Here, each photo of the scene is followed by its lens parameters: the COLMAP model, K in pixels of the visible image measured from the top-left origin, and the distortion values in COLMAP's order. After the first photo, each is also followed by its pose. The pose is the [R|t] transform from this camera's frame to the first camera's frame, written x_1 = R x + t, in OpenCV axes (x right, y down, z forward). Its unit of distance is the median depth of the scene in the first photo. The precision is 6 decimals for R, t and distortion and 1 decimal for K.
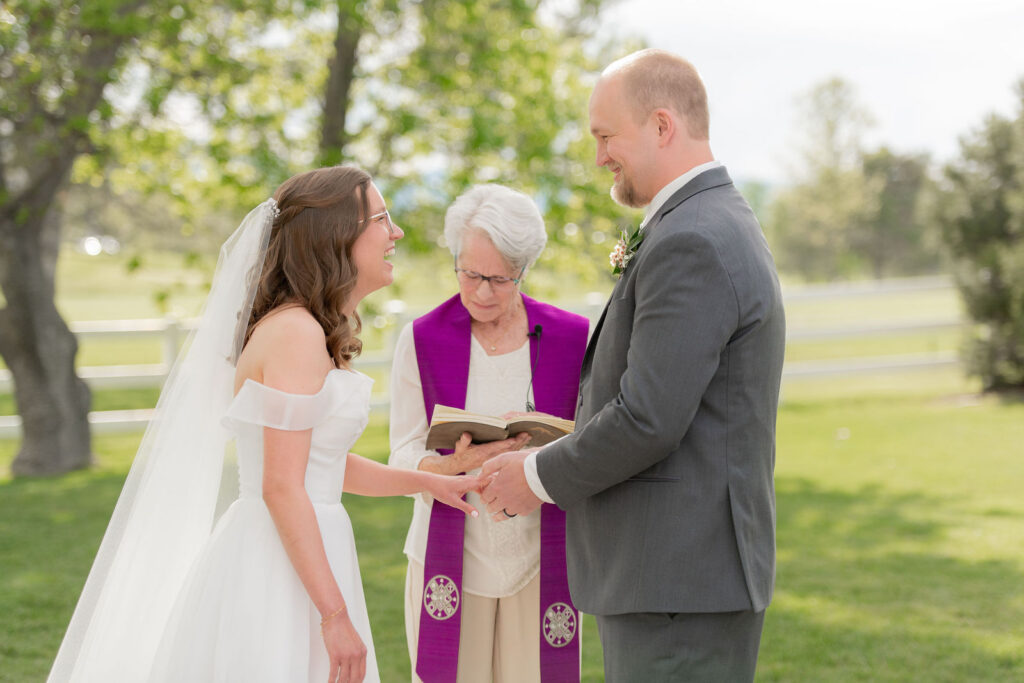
lens RADIAL K [[1373.8, 0, 512.0], [0, 1373.8, 341.5], [0, 0, 1]] dist [-0.110534, 0.009301]
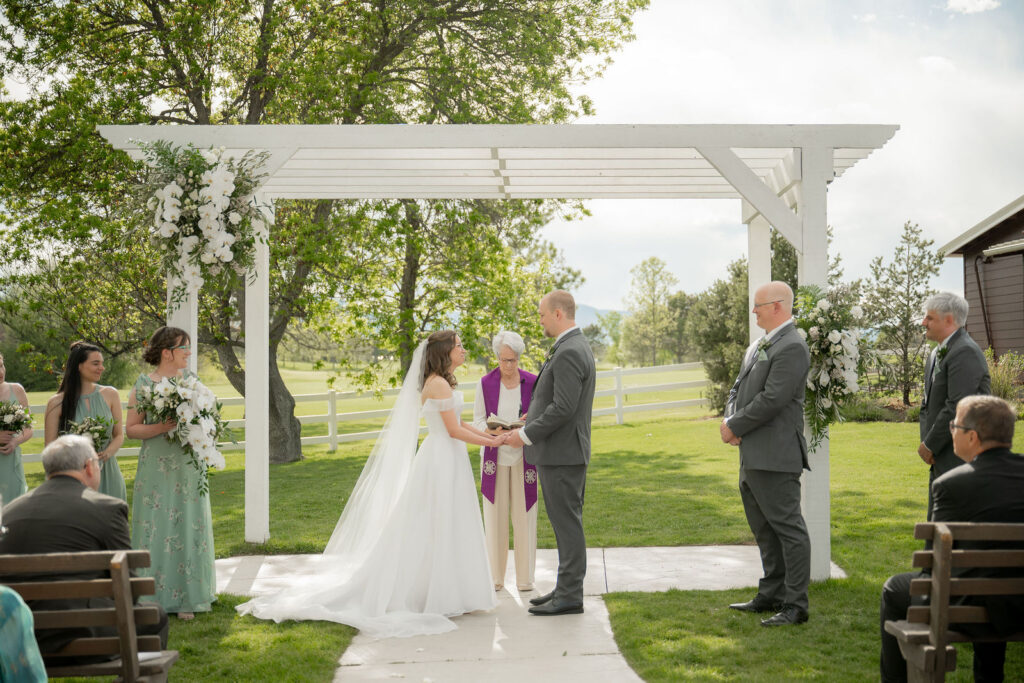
lens RADIAL K [[1373.8, 0, 512.0], [0, 1373.8, 341.5], [0, 0, 1]] dist [-0.110534, 0.009301]
pose [[0.997465, -0.025936, 0.066269, -0.114279], [0.030769, 0.996859, -0.072969, 0.072353], [-0.064168, 0.074823, 0.995130, -1.153450]]
